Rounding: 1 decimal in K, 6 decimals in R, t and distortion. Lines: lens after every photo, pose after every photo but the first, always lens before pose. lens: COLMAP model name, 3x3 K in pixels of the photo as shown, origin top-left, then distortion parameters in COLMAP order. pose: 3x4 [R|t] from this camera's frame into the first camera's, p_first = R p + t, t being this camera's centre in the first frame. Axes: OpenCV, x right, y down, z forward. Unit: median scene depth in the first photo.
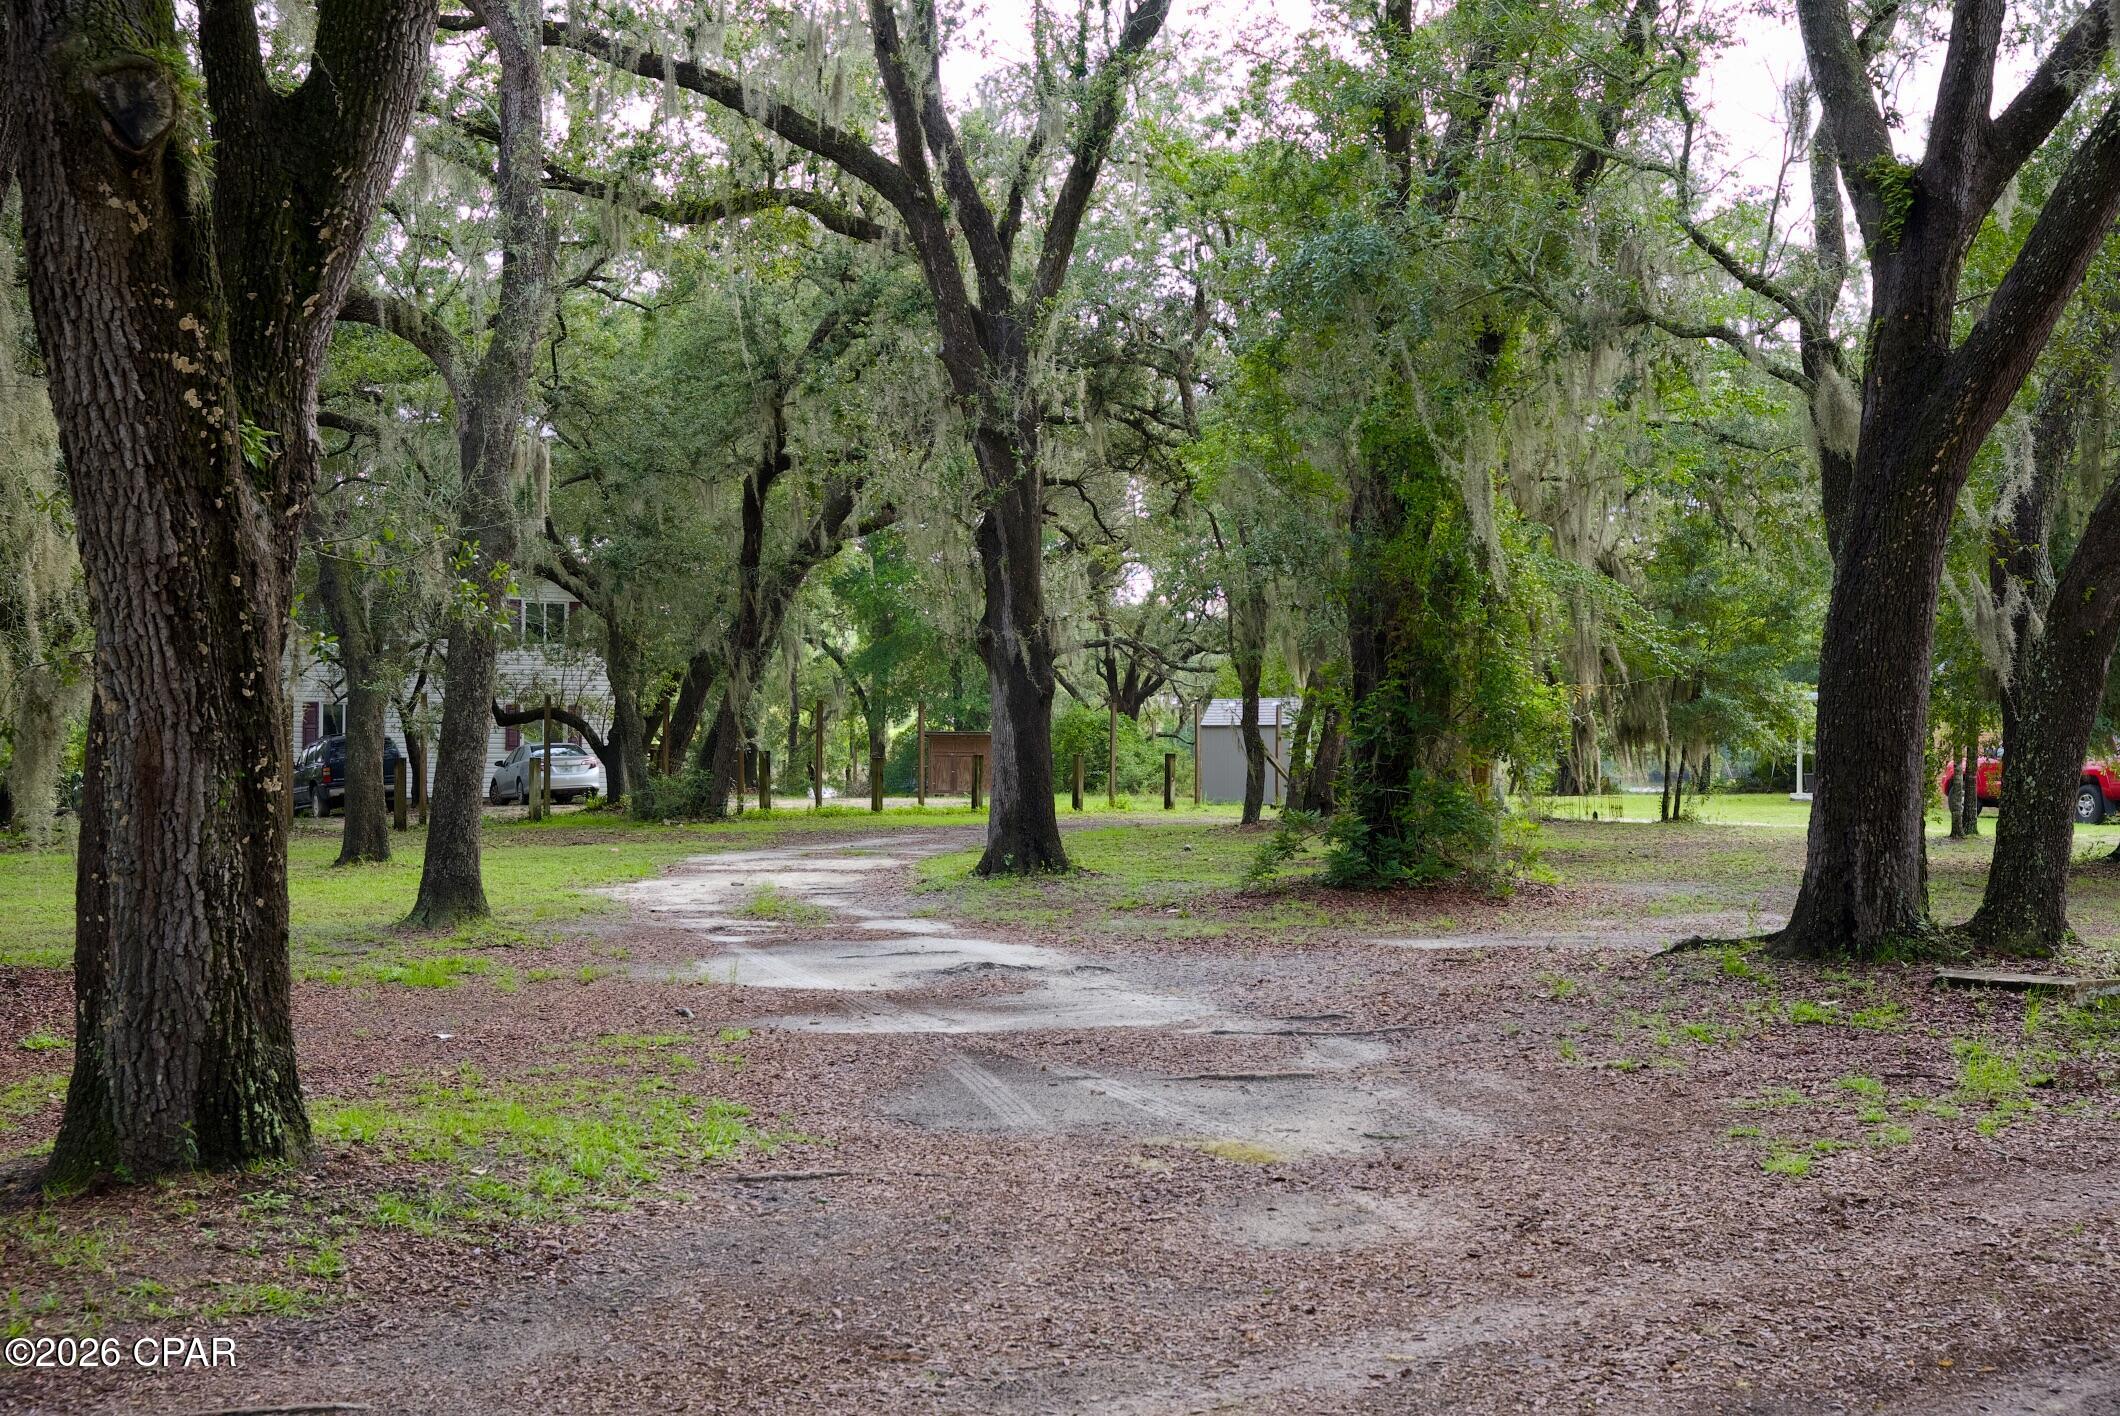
lens RADIAL K [[2792.7, 0, 1094.8], [0, 2792.7, 758.3], [0, 0, 1]] dist [0.006221, -0.008062]
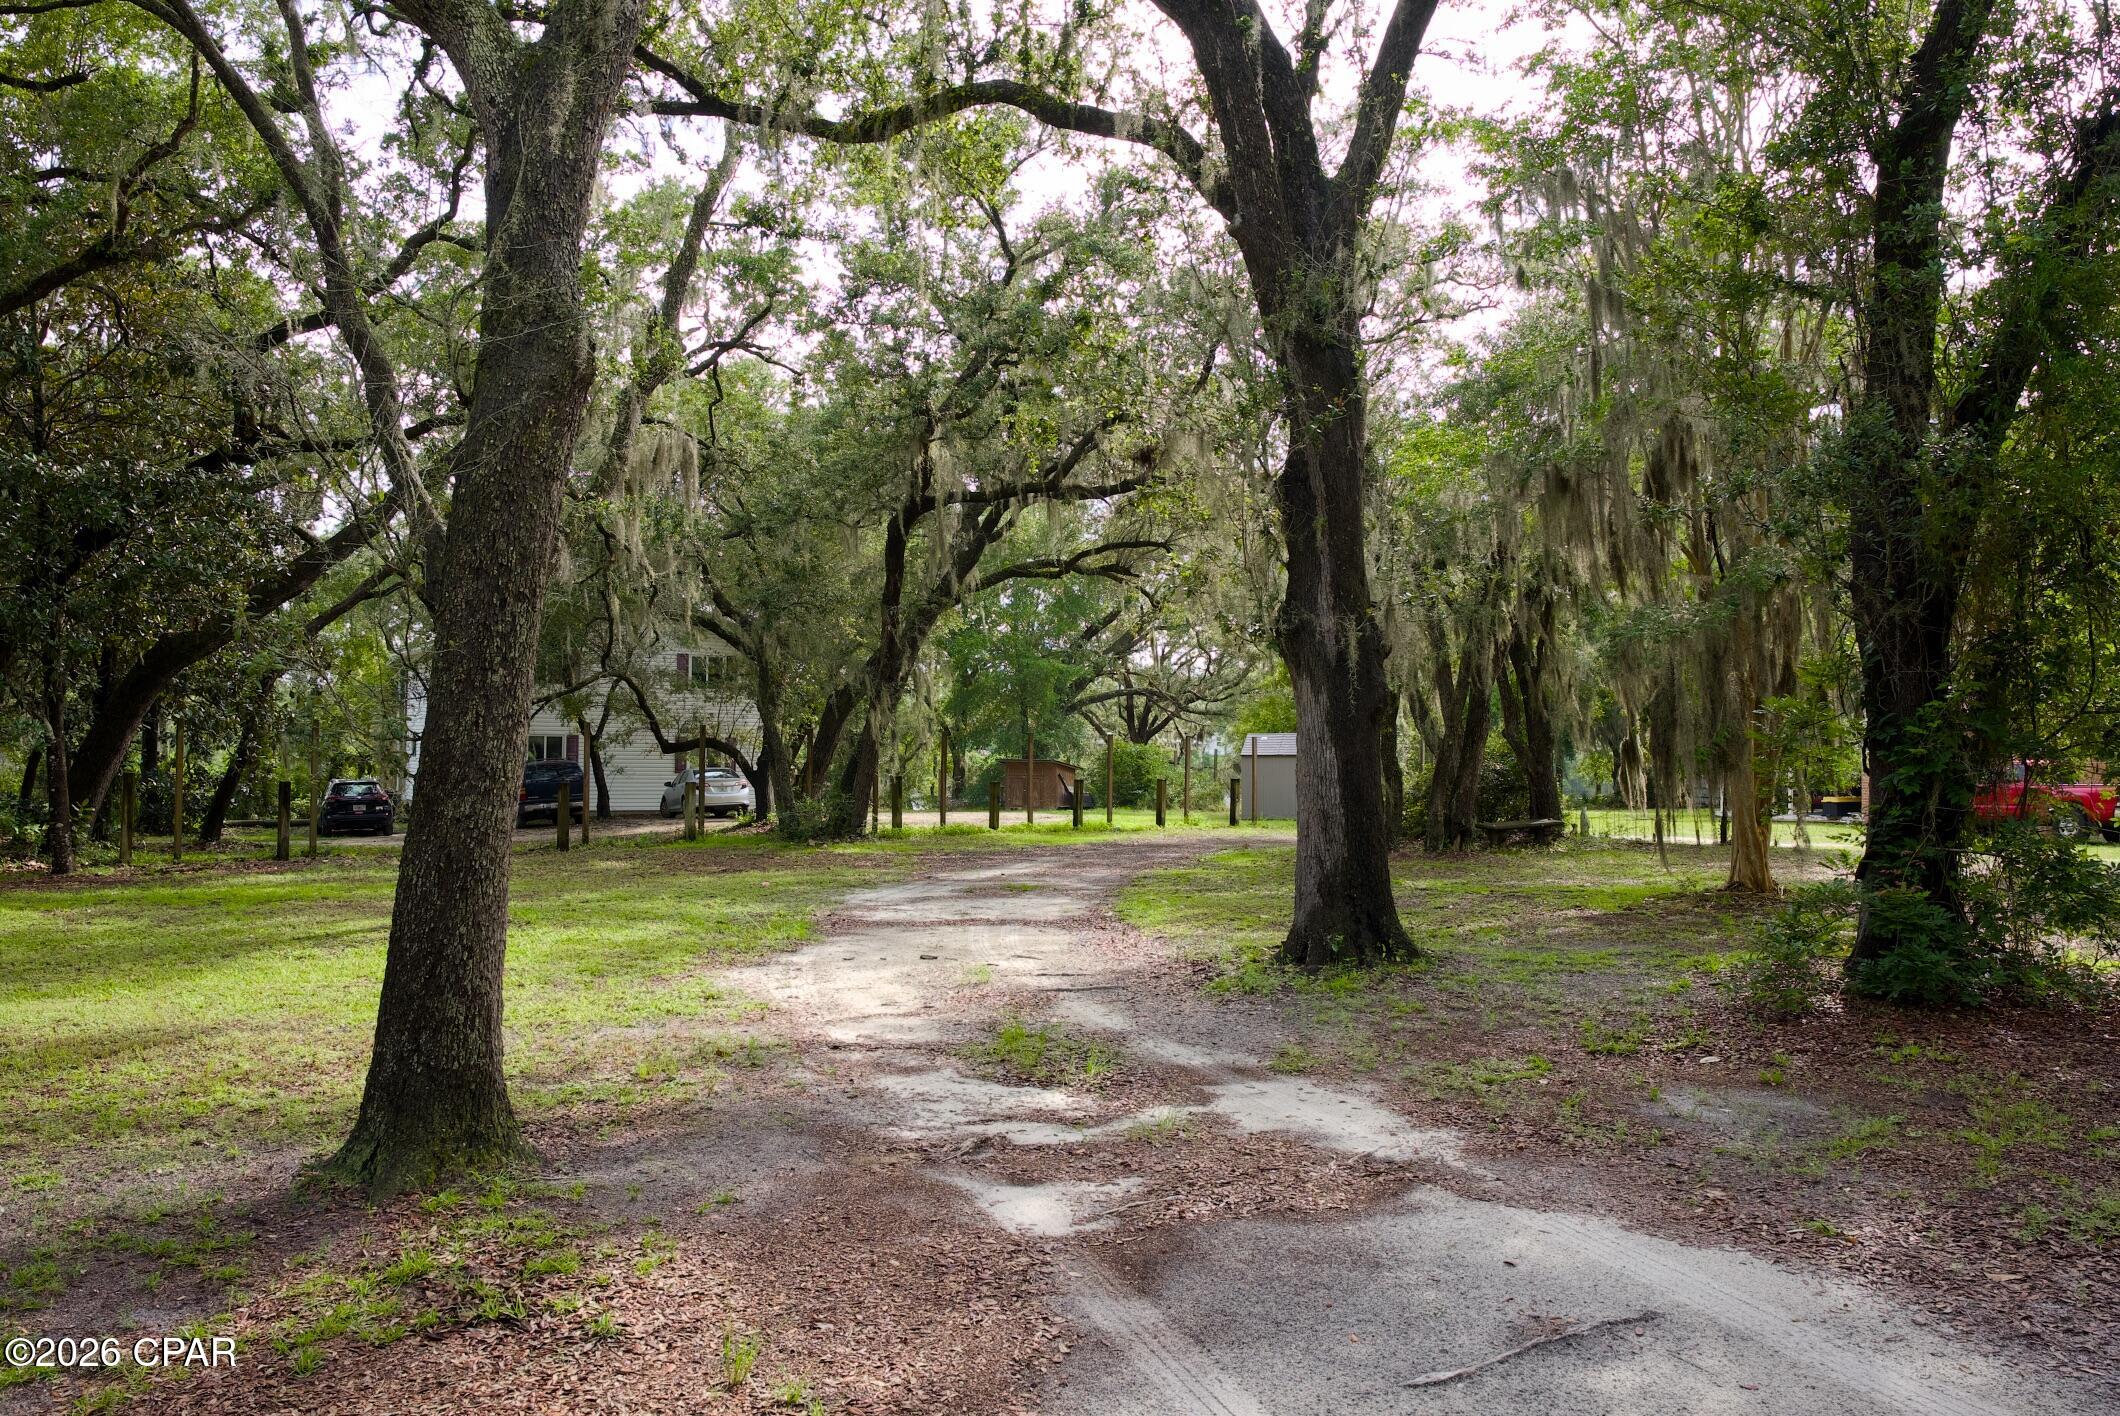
lens RADIAL K [[1812.1, 0, 1060.0], [0, 1812.1, 708.0], [0, 0, 1]] dist [0.002328, 0.000320]
pose [[0.999982, 0.001889, -0.005768, -0.050515], [-0.002105, 0.999292, -0.037567, -0.002804], [0.005693, 0.037578, 0.999277, 0.283421]]
